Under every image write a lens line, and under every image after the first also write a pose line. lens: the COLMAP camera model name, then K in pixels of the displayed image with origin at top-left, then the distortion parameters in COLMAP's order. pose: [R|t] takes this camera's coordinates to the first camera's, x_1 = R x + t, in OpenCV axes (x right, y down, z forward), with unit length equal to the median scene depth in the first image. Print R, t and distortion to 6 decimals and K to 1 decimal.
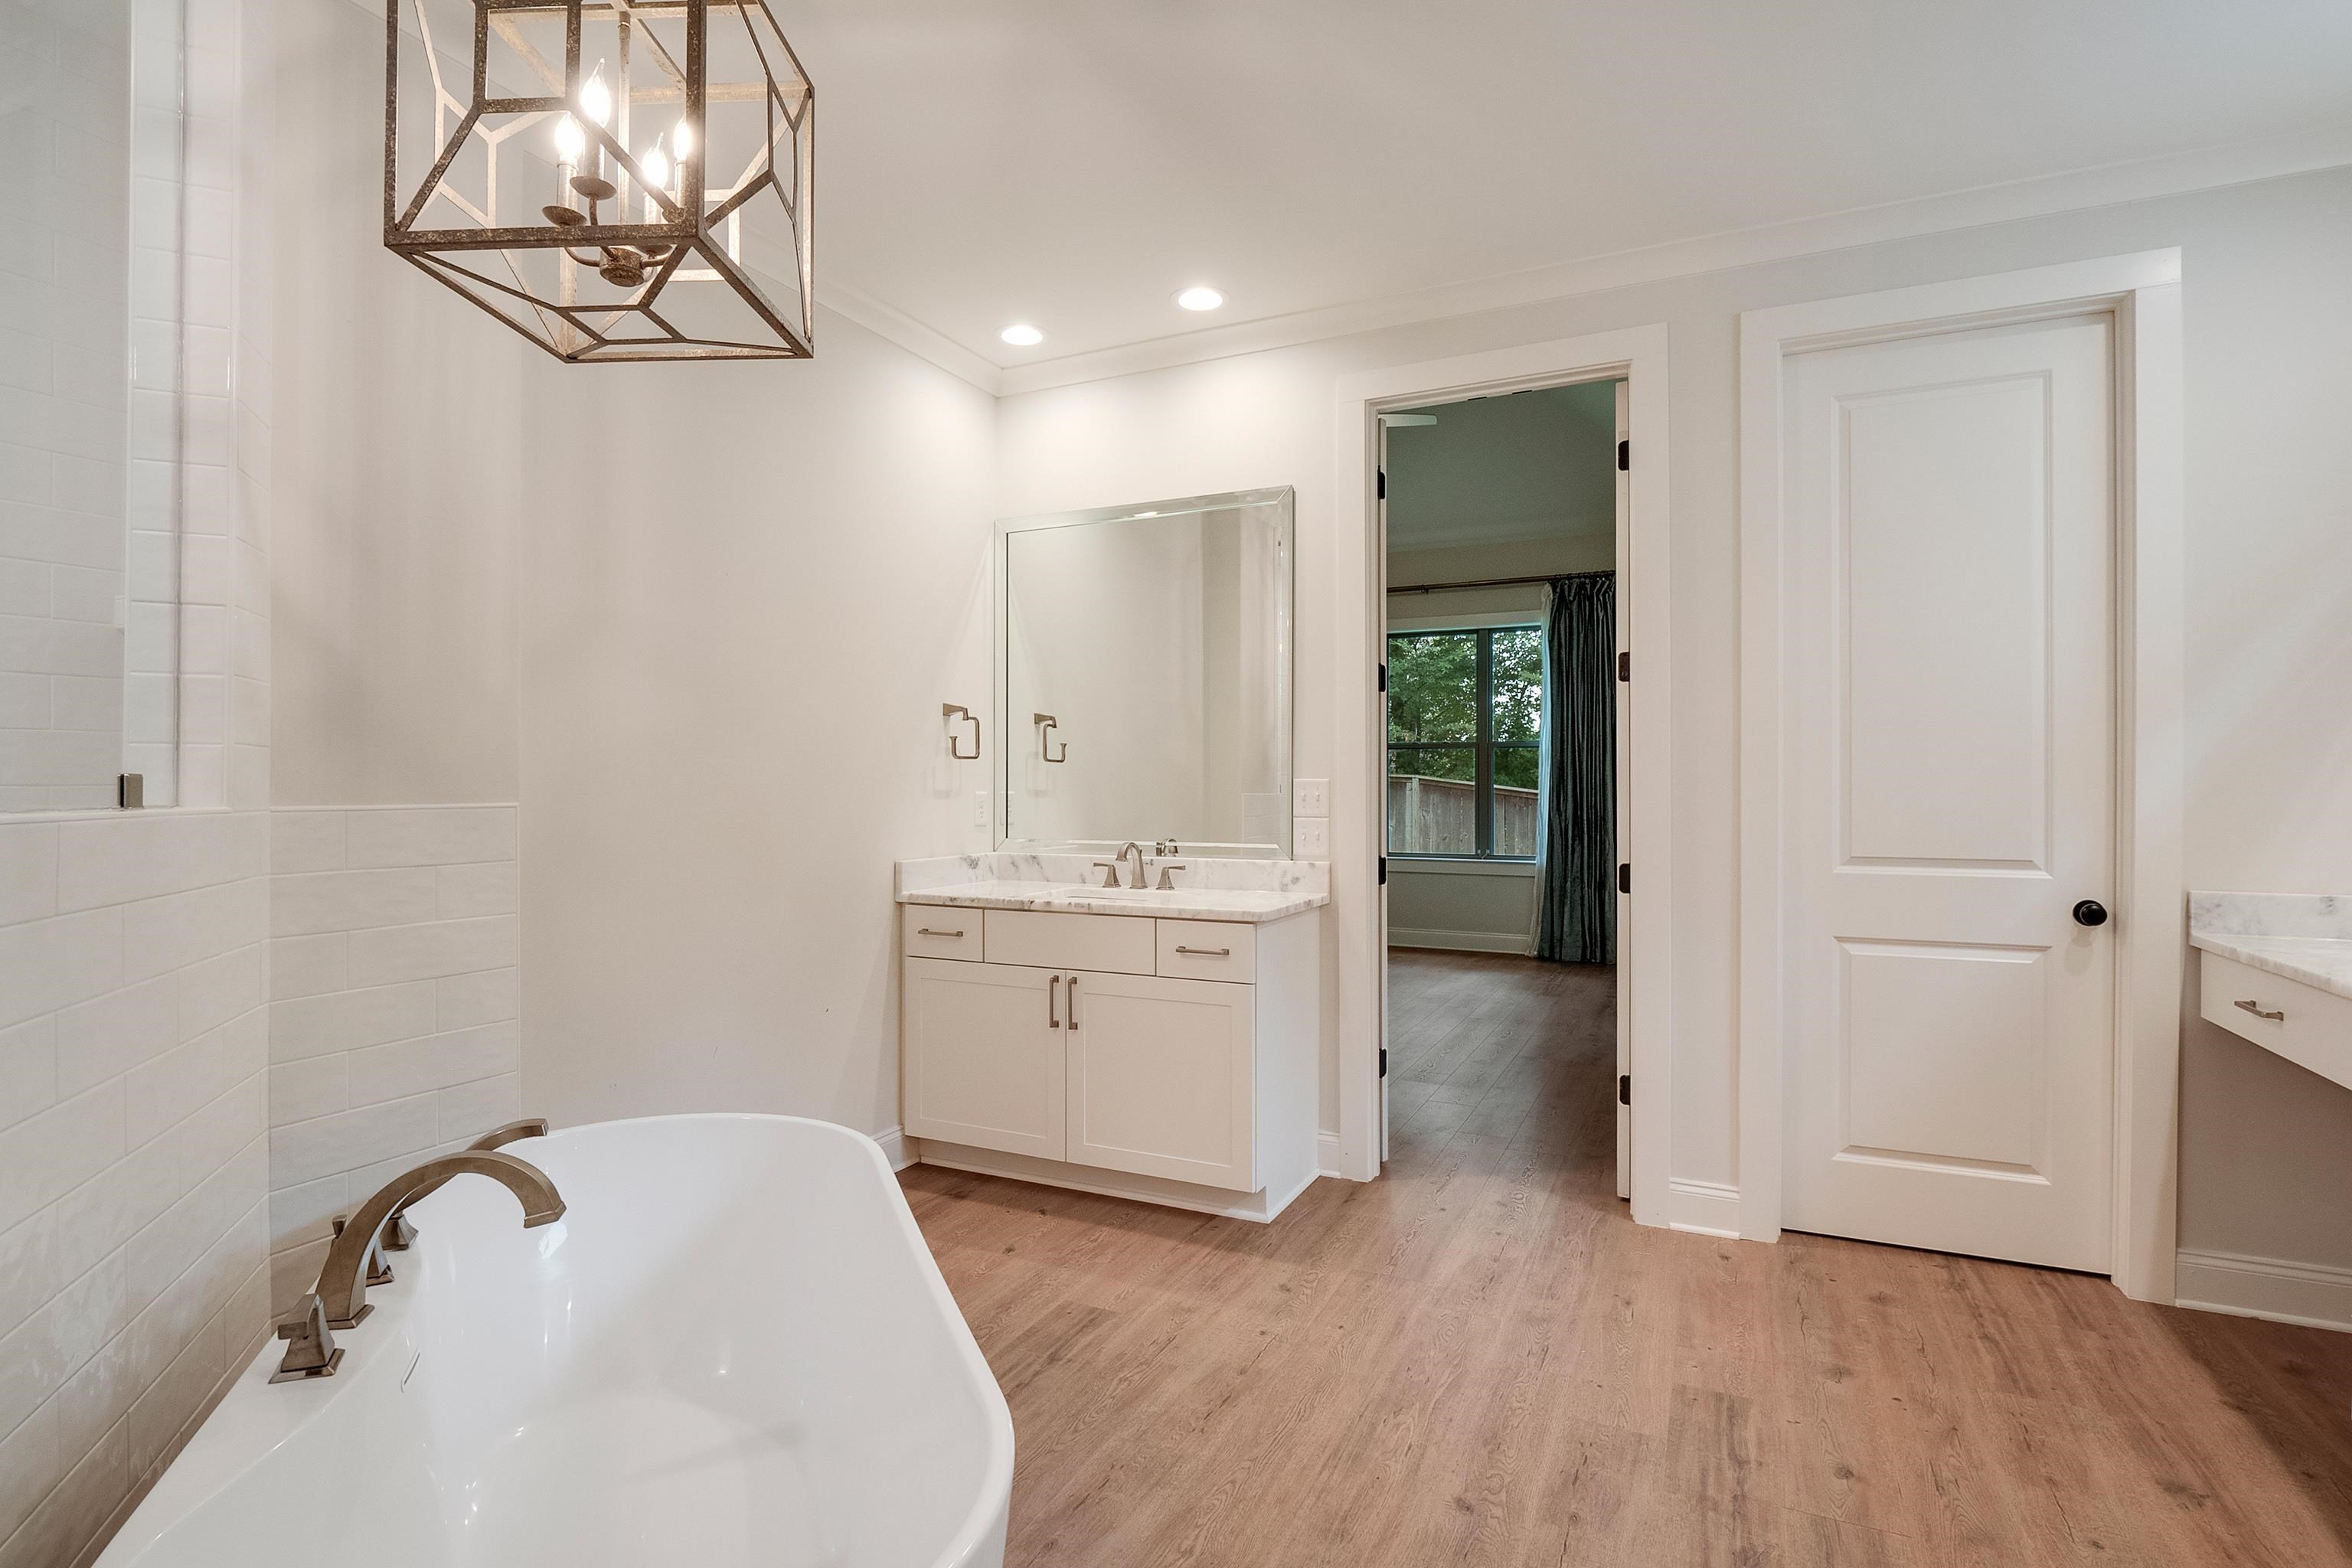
lens RADIAL K [[1133.7, 0, 1176.9], [0, 1133.7, 782.6], [0, 0, 1]] dist [0.002761, -0.001727]
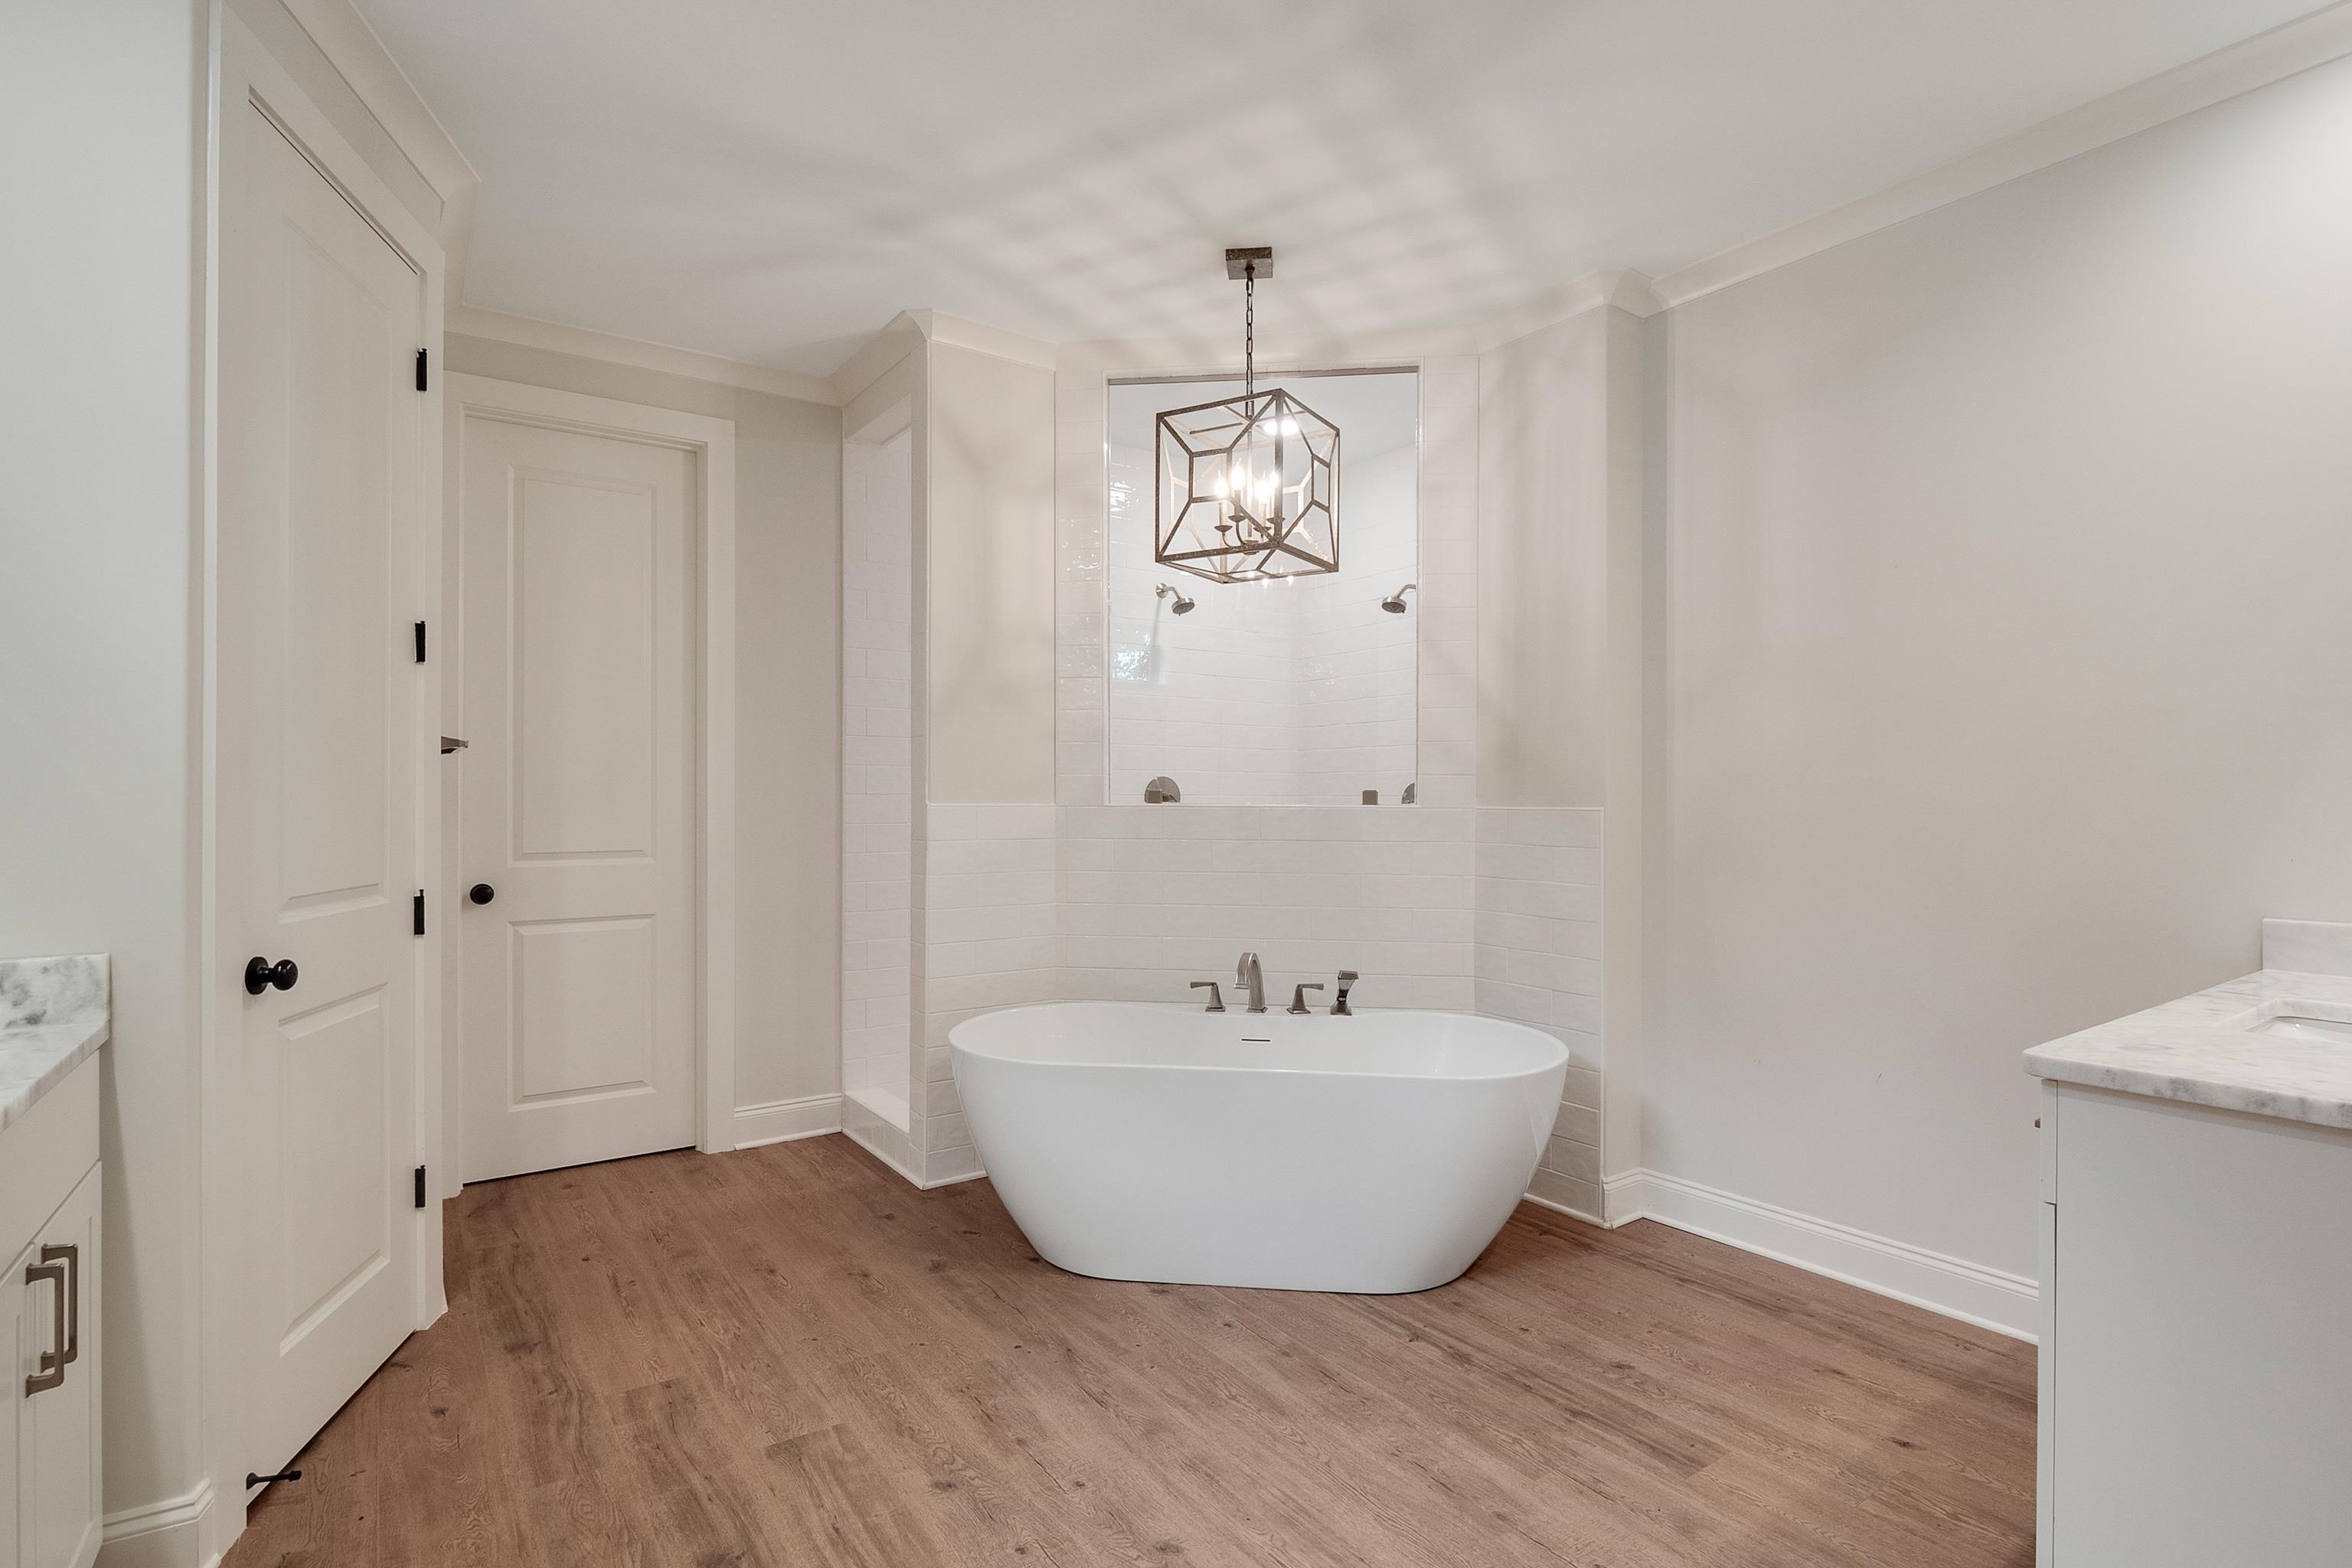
lens RADIAL K [[1133.7, 0, 1180.5], [0, 1133.7, 787.5], [0, 0, 1]] dist [0.002761, -0.001727]
pose [[-0.480506, -0.010564, -0.876928, 1.068761], [0.001367, 0.999917, -0.012795, 0.012882], [0.876990, -0.007347, -0.480452, 1.444966]]
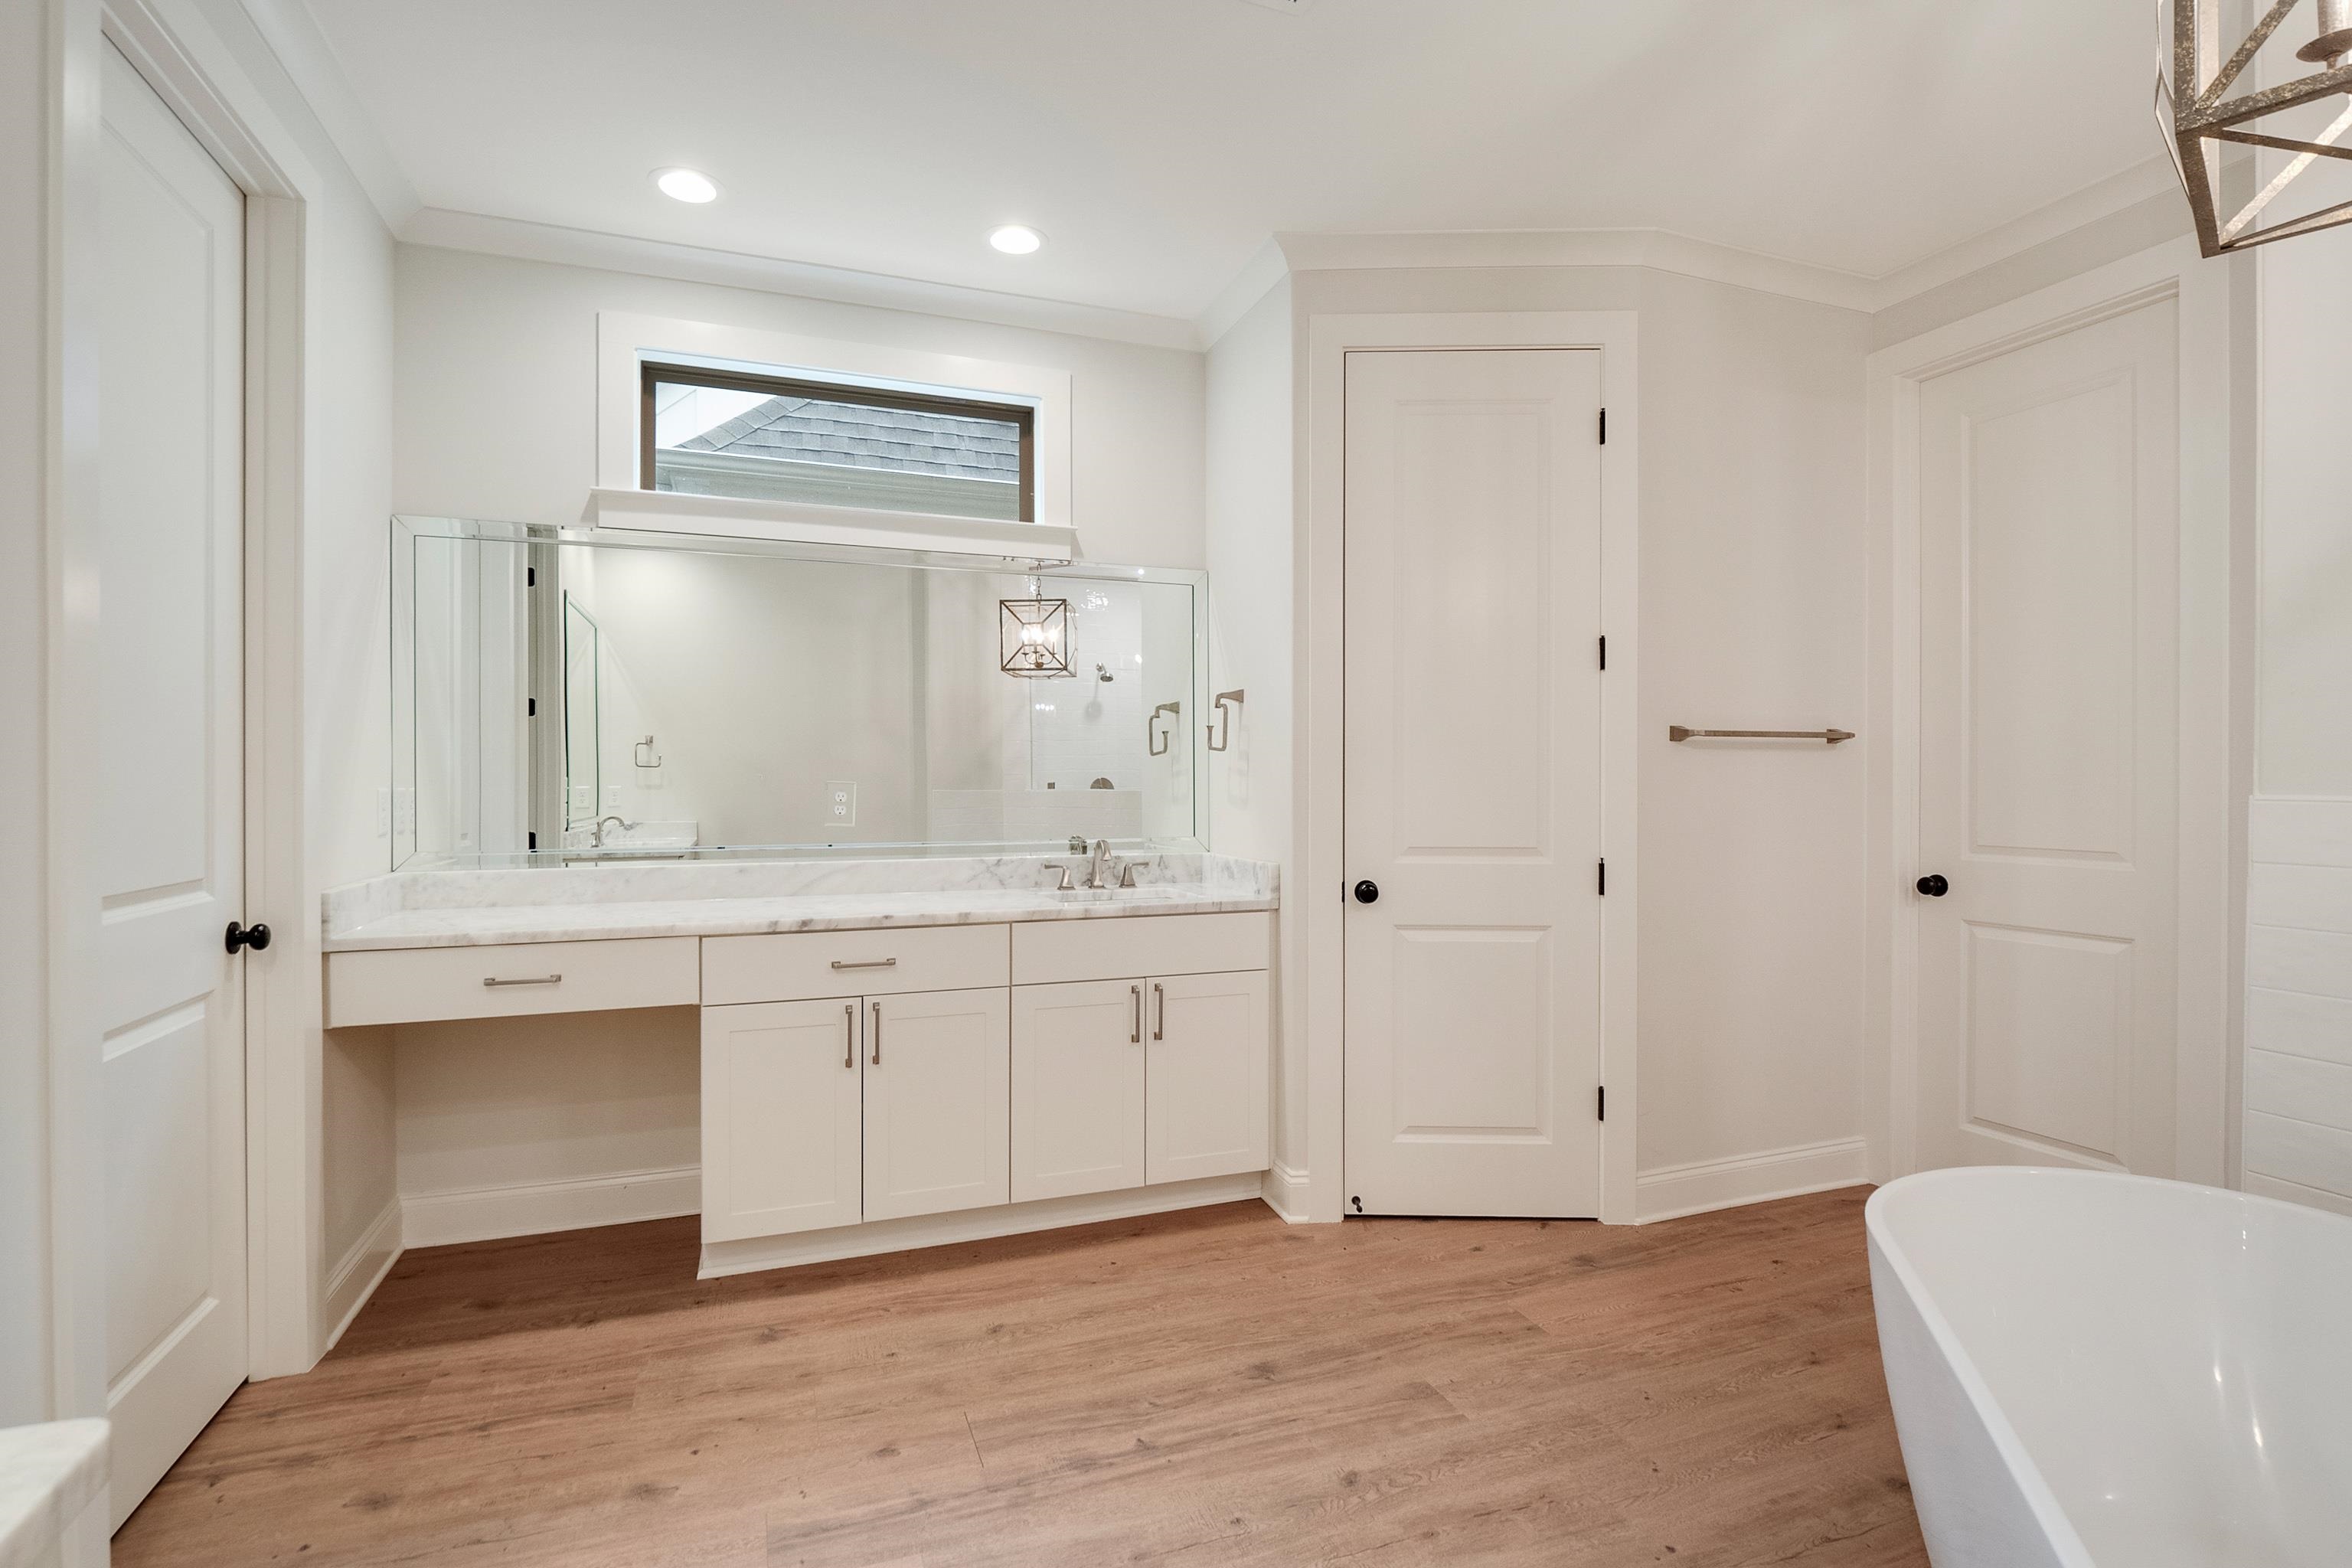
lens RADIAL K [[1133.7, 0, 1185.9], [0, 1133.7, 787.9], [0, 0, 1]] dist [0.002761, -0.001727]
pose [[-0.733865, -0.004005, 0.679284, -0.293368], [-0.006123, 0.999981, -0.000719, 0.019952], [-0.679268, -0.004687, -0.733875, 1.597989]]
